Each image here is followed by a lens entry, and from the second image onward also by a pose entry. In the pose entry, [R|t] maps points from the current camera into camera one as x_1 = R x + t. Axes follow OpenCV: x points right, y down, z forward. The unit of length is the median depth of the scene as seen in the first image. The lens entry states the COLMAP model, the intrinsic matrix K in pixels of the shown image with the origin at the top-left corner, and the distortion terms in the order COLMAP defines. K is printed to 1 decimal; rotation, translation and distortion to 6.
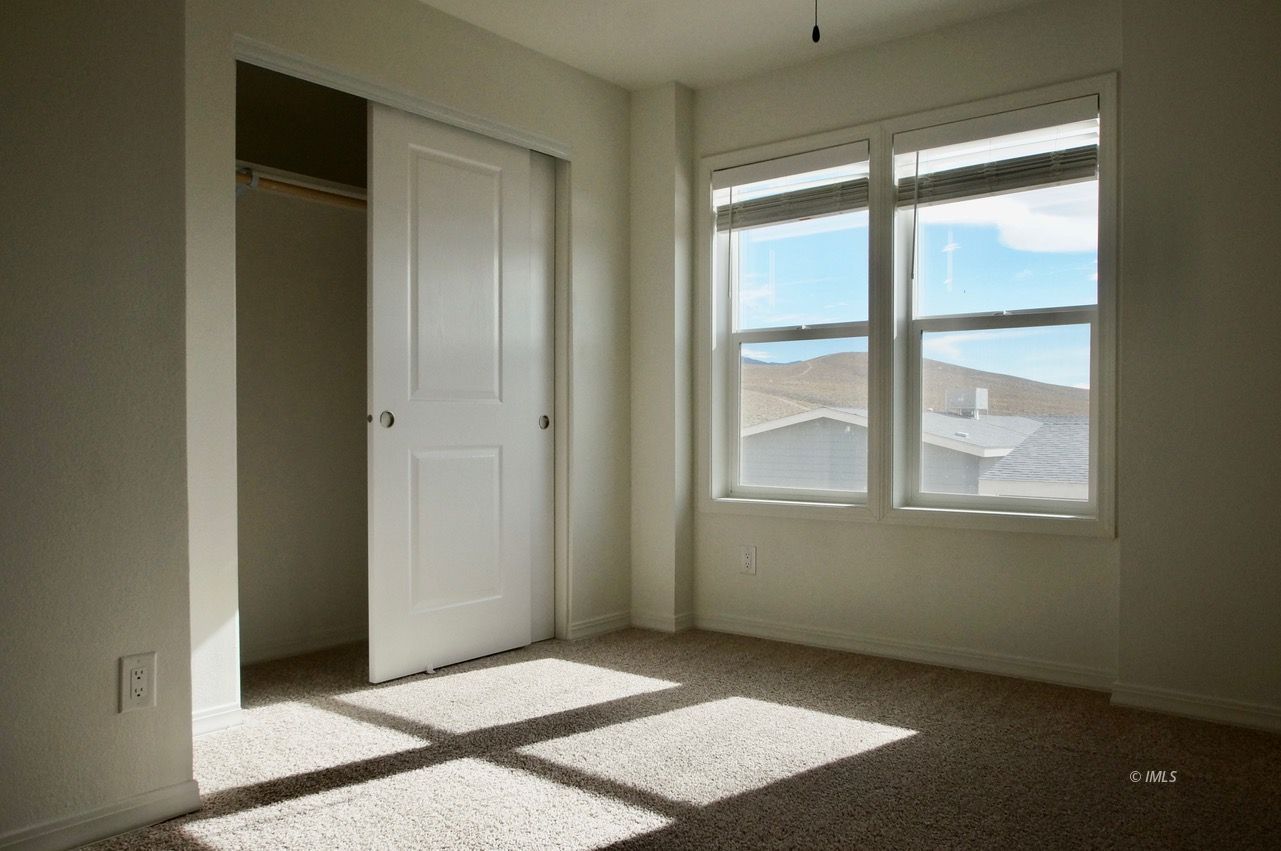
lens RADIAL K [[957.7, 0, 636.4], [0, 957.7, 440.0], [0, 0, 1]] dist [-0.050813, 0.061451]
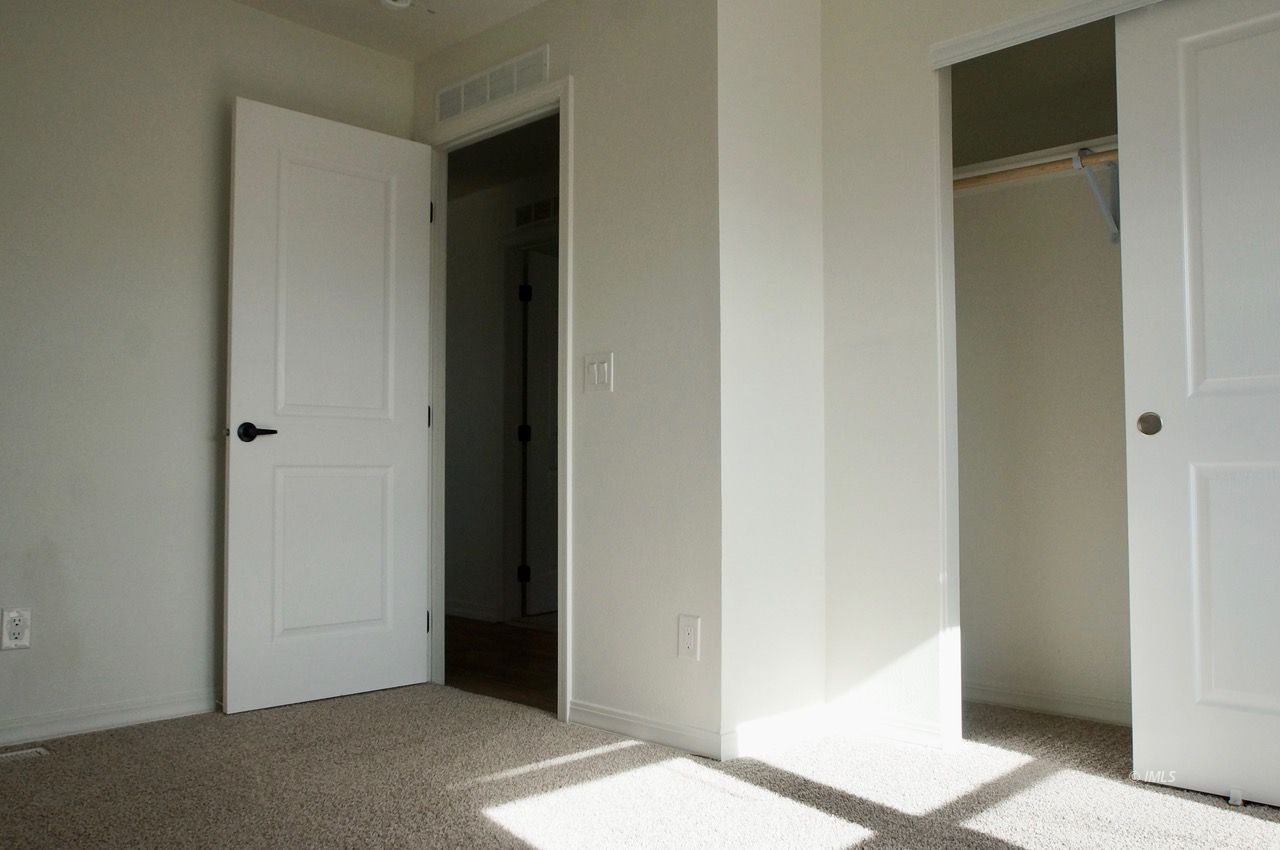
lens RADIAL K [[957.0, 0, 635.9], [0, 957.0, 439.5], [0, 0, 1]] dist [-0.050813, 0.061451]
pose [[-0.108877, -0.066126, -0.991853, 0.520311], [-0.014623, 0.997784, -0.064916, 0.047210], [0.993948, 0.007436, -0.109603, 0.704575]]
